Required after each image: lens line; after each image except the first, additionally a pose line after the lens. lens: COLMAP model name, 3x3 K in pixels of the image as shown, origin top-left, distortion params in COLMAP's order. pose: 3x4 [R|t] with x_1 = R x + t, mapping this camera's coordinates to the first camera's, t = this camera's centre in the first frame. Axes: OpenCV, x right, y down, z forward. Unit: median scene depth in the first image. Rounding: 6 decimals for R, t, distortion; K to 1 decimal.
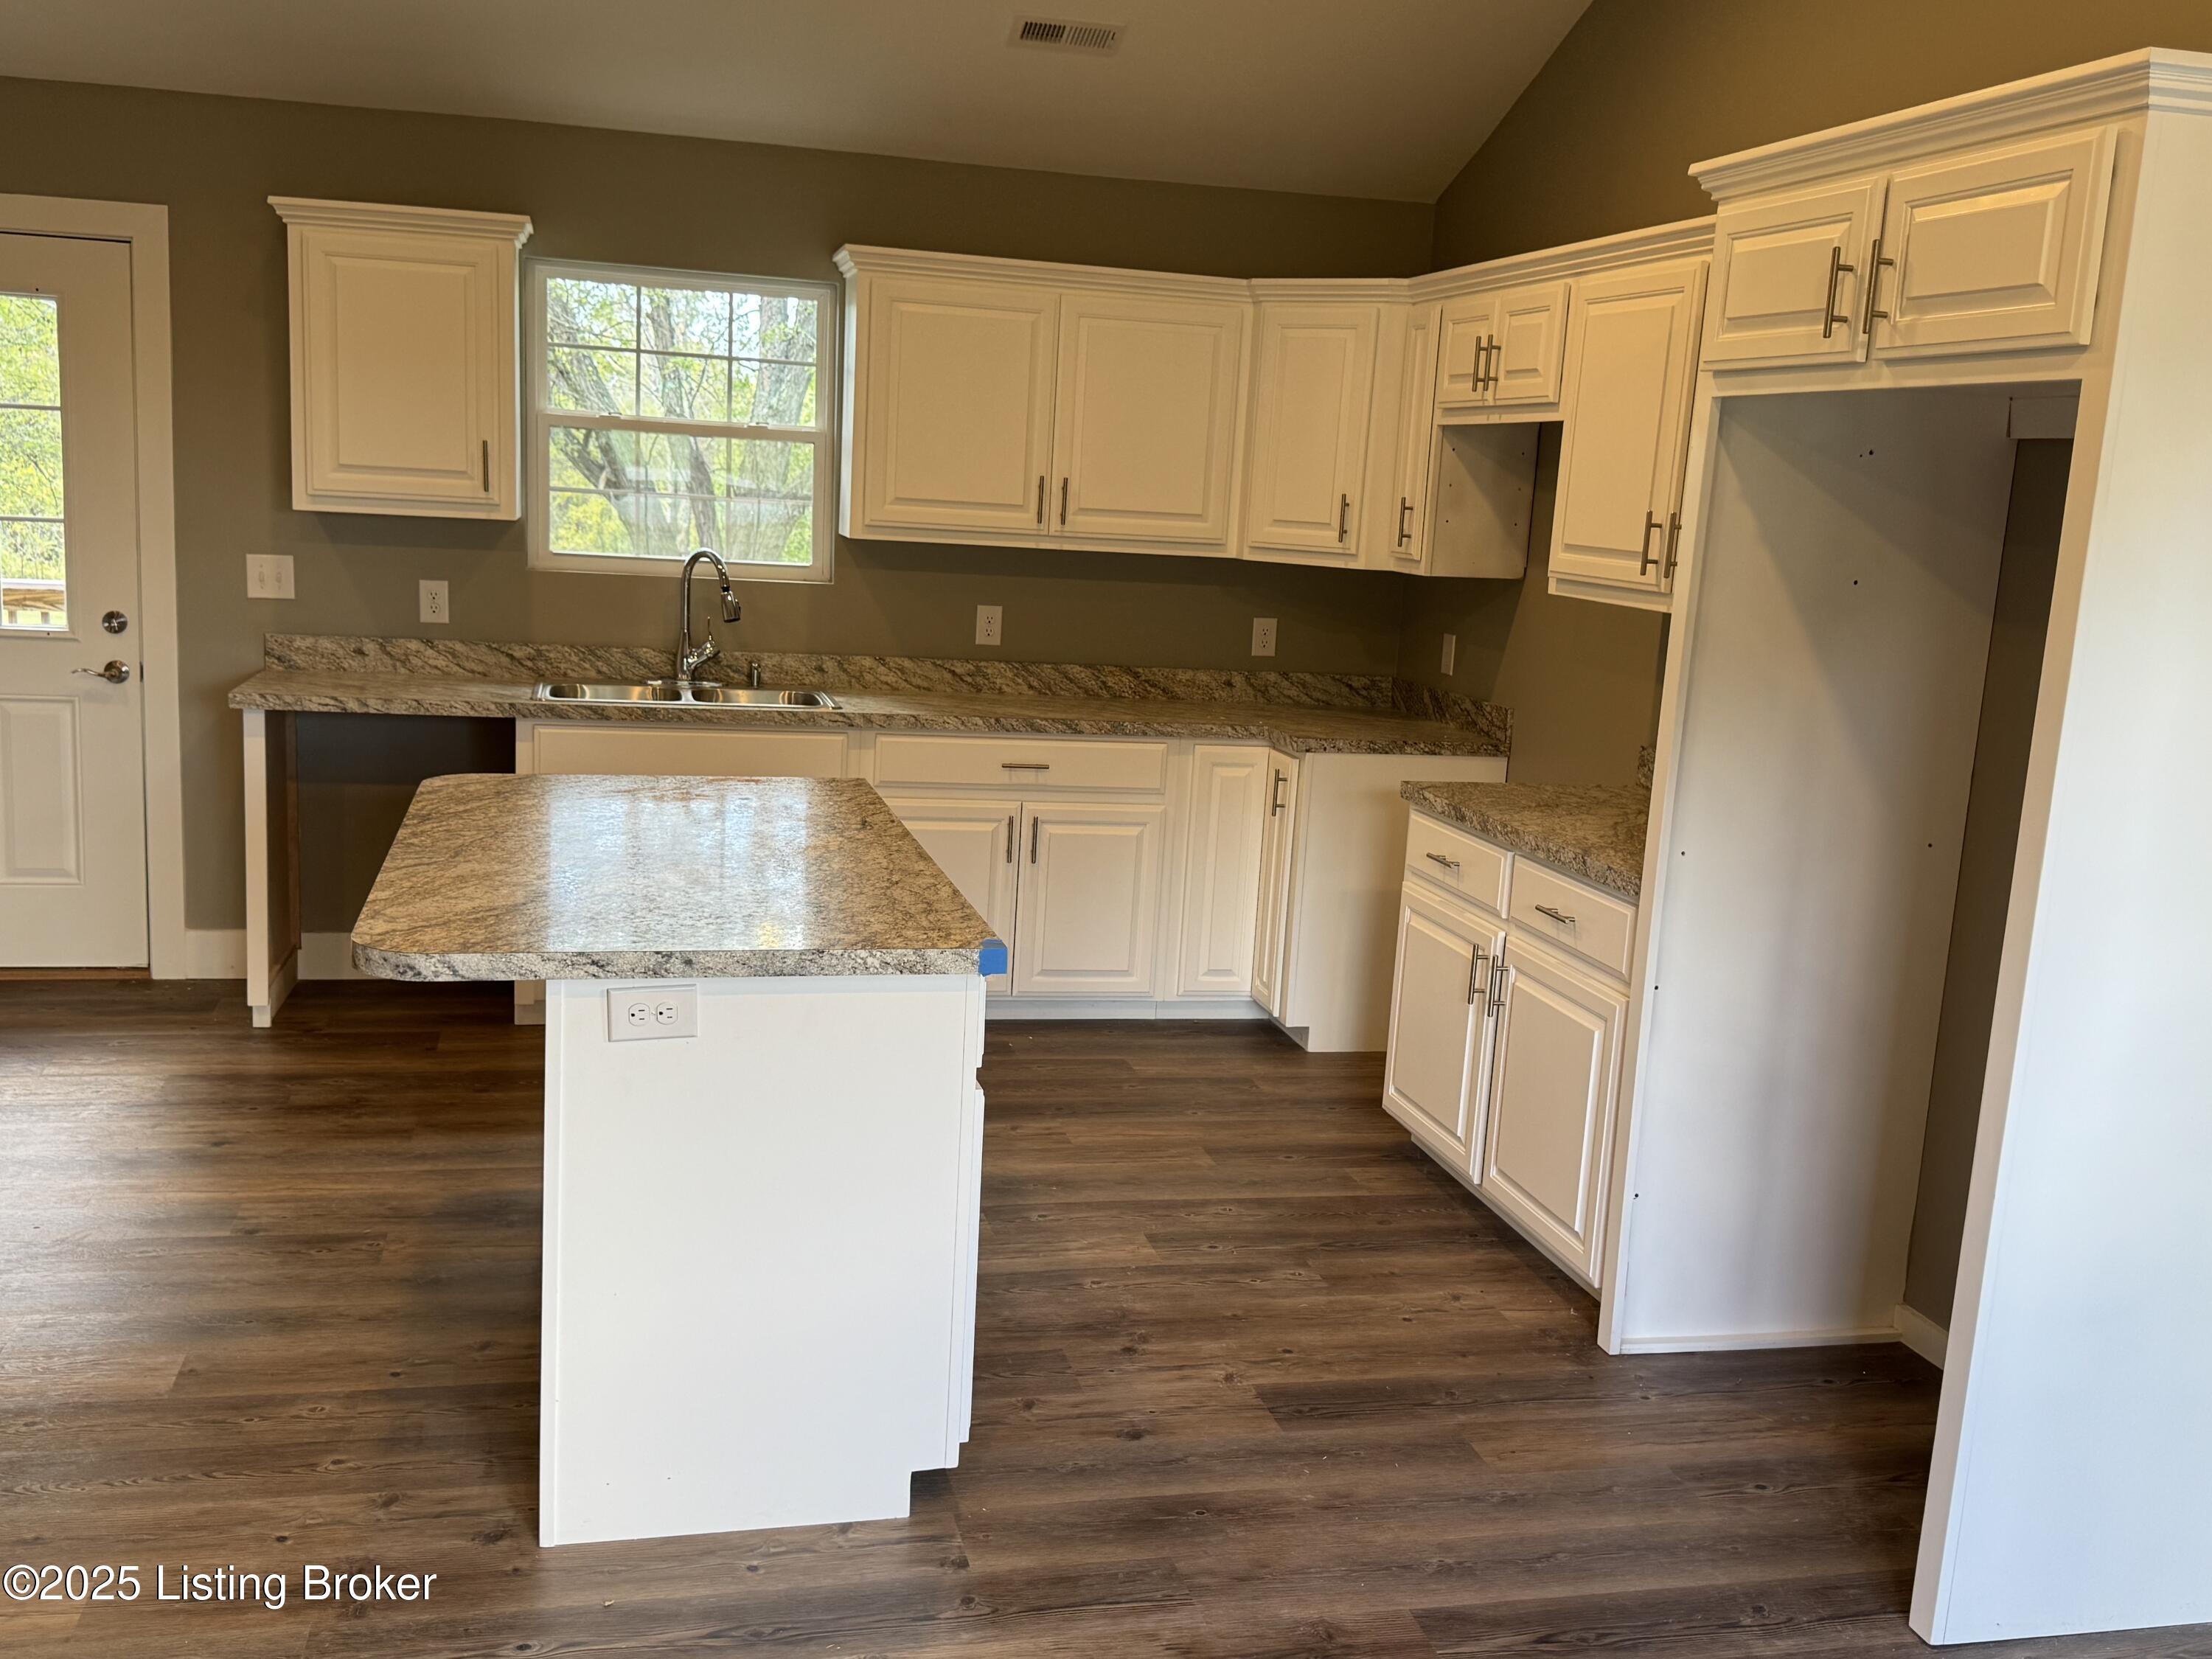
lens RADIAL K [[2059.3, 0, 1106.0], [0, 2059.3, 829.5], [0, 0, 1]] dist [0.241481, -0.467547]
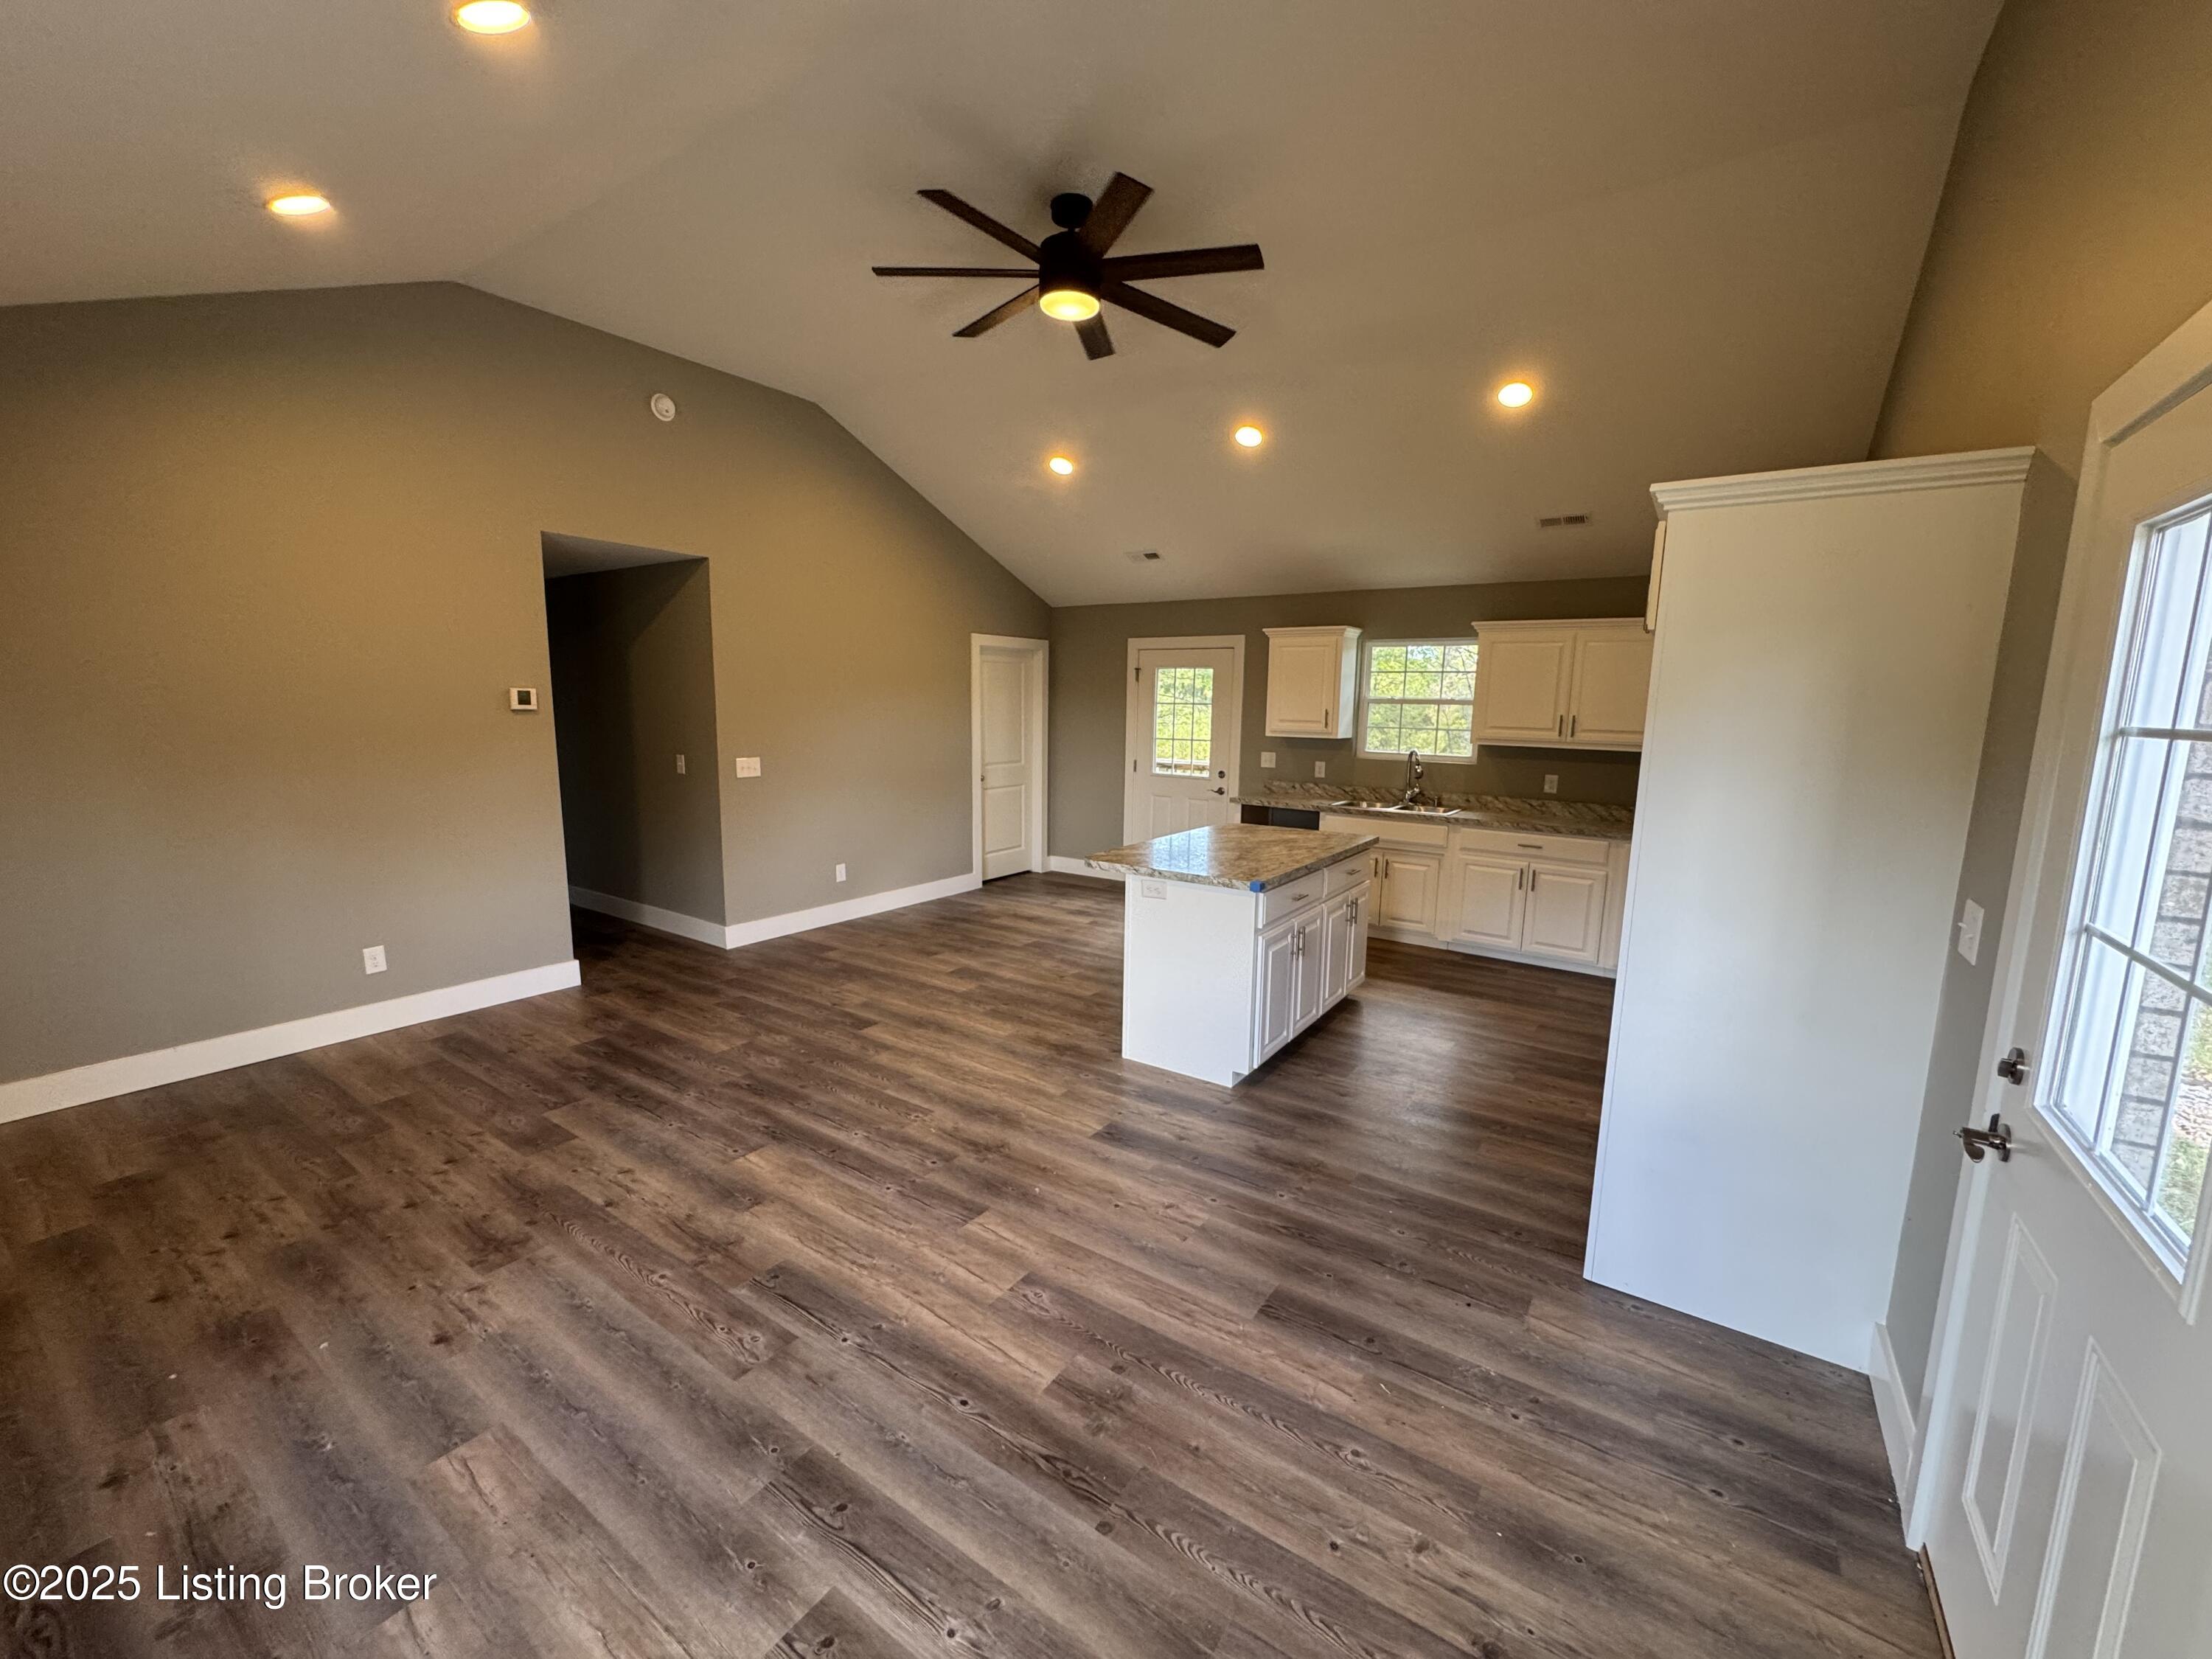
lens RADIAL K [[891.3, 0, 1106.0], [0, 891.3, 829.5], [0, 0, 1]] dist [-0.001785, -0.000118]
pose [[0.682345, 0.065784, -0.728064, 0.333773], [-0.110480, 0.993783, -0.013749, 0.013947], [0.722634, 0.089818, 0.685371, 0.030100]]
